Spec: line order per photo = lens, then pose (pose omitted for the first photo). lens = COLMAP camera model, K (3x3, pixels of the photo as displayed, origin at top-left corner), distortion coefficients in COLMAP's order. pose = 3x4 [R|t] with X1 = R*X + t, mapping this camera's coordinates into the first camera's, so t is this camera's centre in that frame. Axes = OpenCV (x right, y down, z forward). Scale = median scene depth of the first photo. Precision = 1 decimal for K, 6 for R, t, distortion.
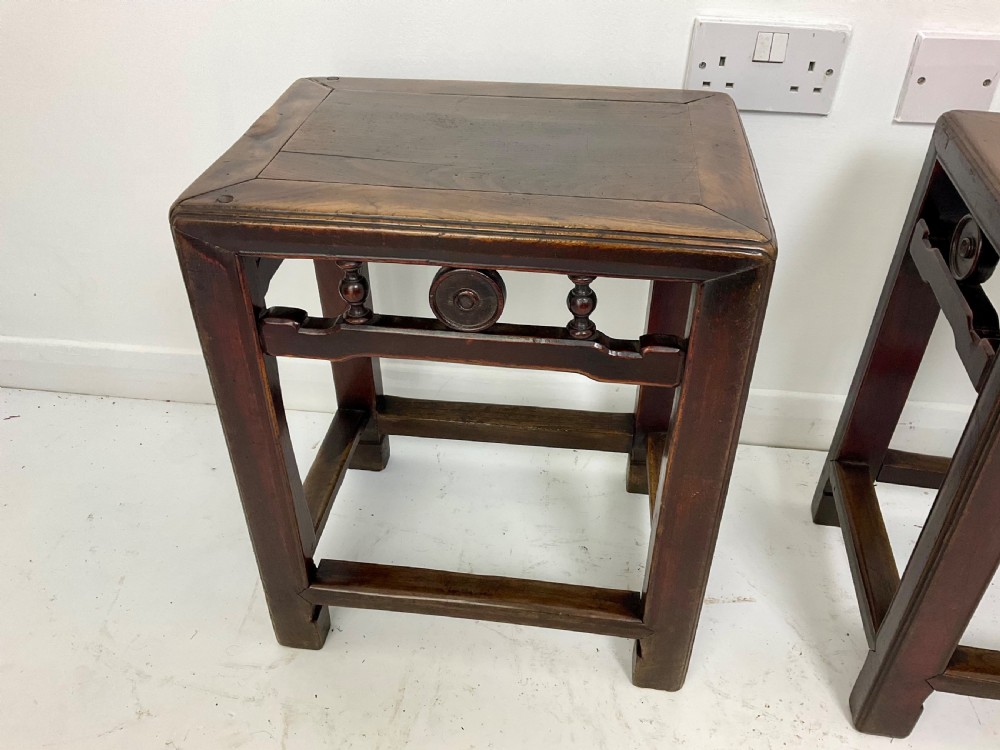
lens RADIAL K [[826.2, 0, 471.2], [0, 826.2, 370.5], [0, 0, 1]] dist [0.069626, -0.137170]
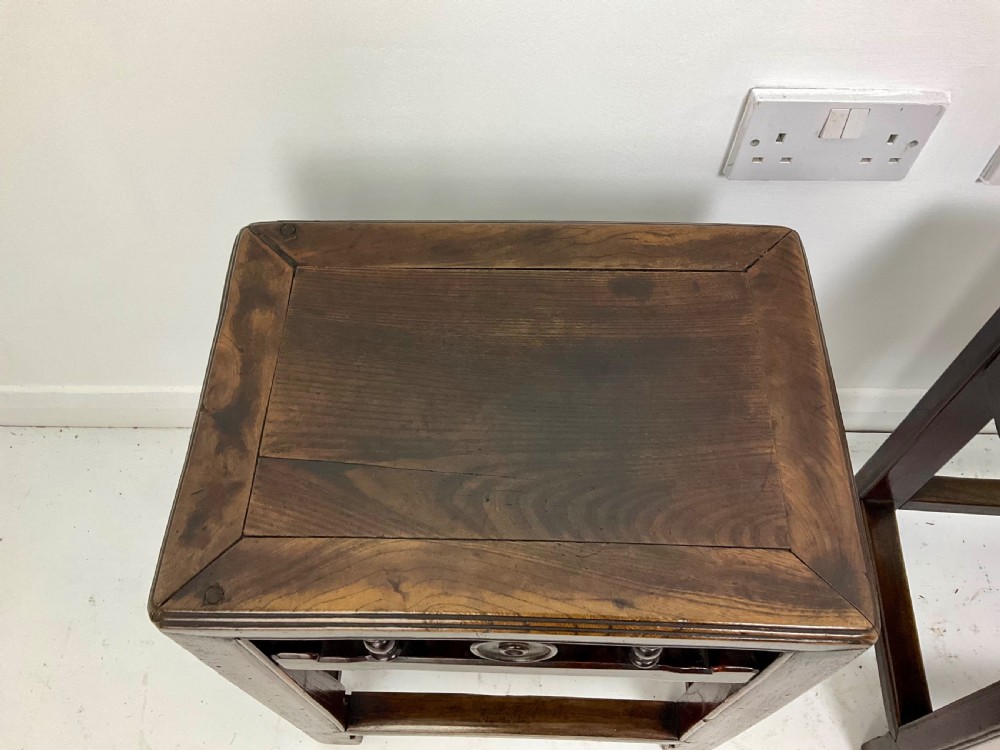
lens RADIAL K [[826.2, 0, 479.3], [0, 826.2, 375.3], [0, 0, 1]] dist [0.069626, -0.137170]
pose [[0.993880, -0.101291, 0.044077, -0.037643], [0.077109, 0.921860, 0.379773, -0.496089], [-0.079100, -0.374050, 0.924029, 0.222576]]
